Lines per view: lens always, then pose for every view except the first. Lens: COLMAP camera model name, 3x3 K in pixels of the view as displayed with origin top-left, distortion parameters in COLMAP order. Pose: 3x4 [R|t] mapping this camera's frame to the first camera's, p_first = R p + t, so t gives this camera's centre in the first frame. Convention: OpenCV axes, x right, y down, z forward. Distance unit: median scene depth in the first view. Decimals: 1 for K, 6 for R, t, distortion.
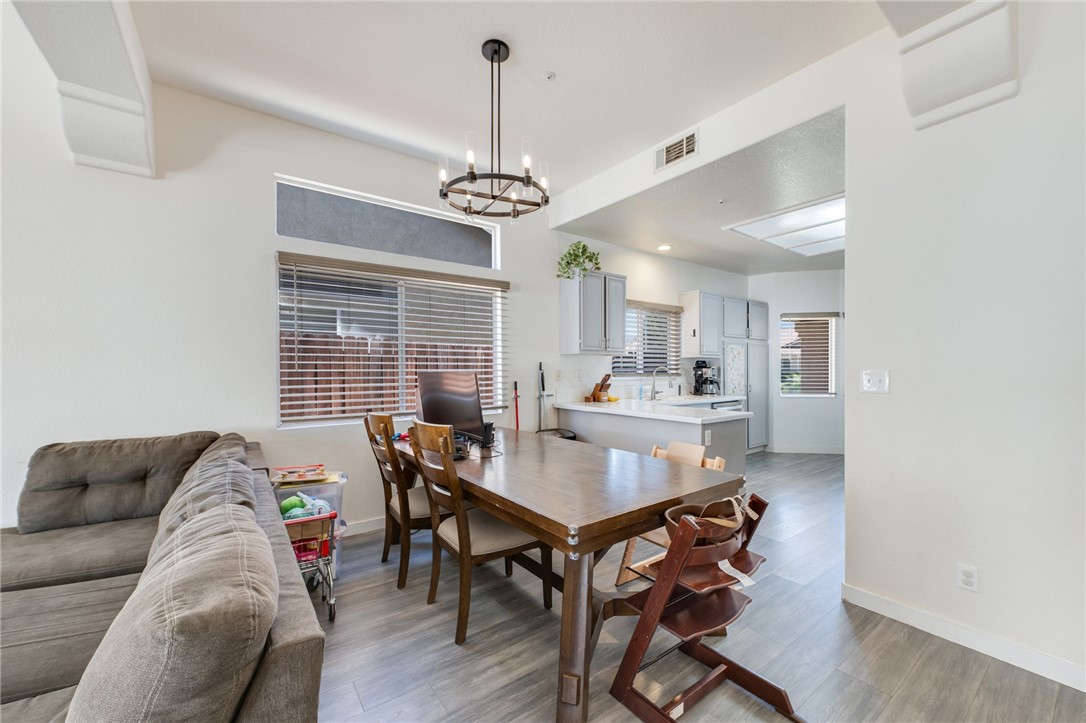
lens RADIAL K [[428.1, 0, 548.8], [0, 428.1, 369.4], [0, 0, 1]] dist [0.002280, -0.000504]
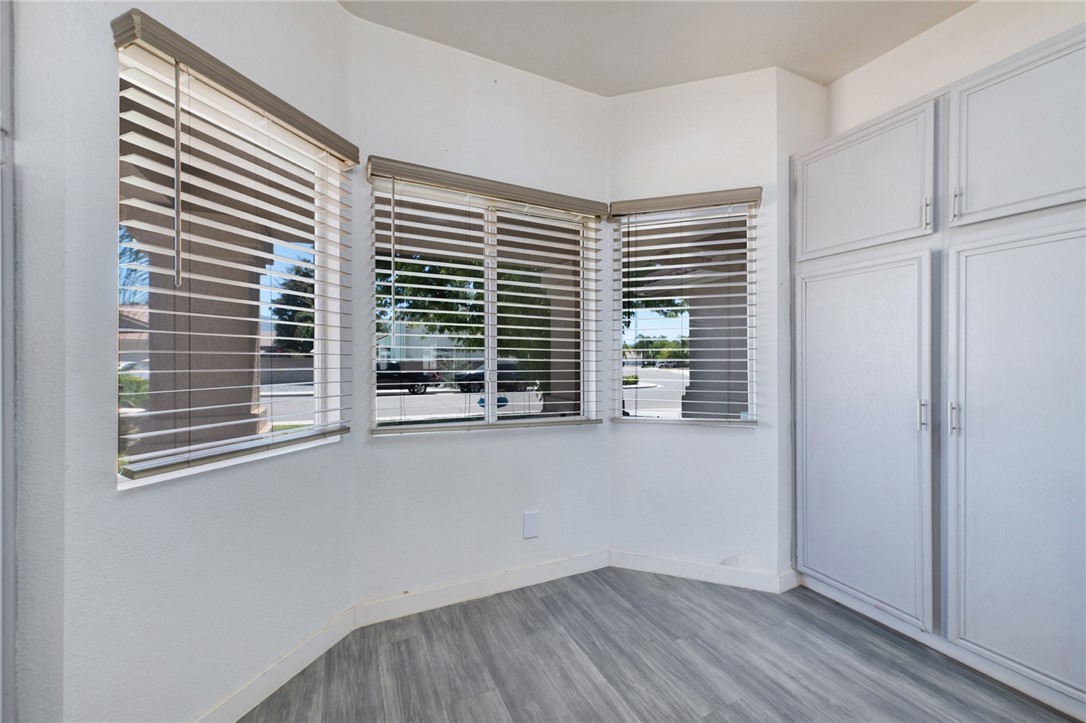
lens RADIAL K [[428.1, 0, 547.4], [0, 428.1, 362.0], [0, 0, 1]] dist [0.002280, -0.000504]
pose [[0.197363, -0.004992, 0.980318, 1.250155], [0.009652, 0.999948, 0.003148, 0.036625], [-0.980283, 0.008841, 0.197401, 2.450560]]
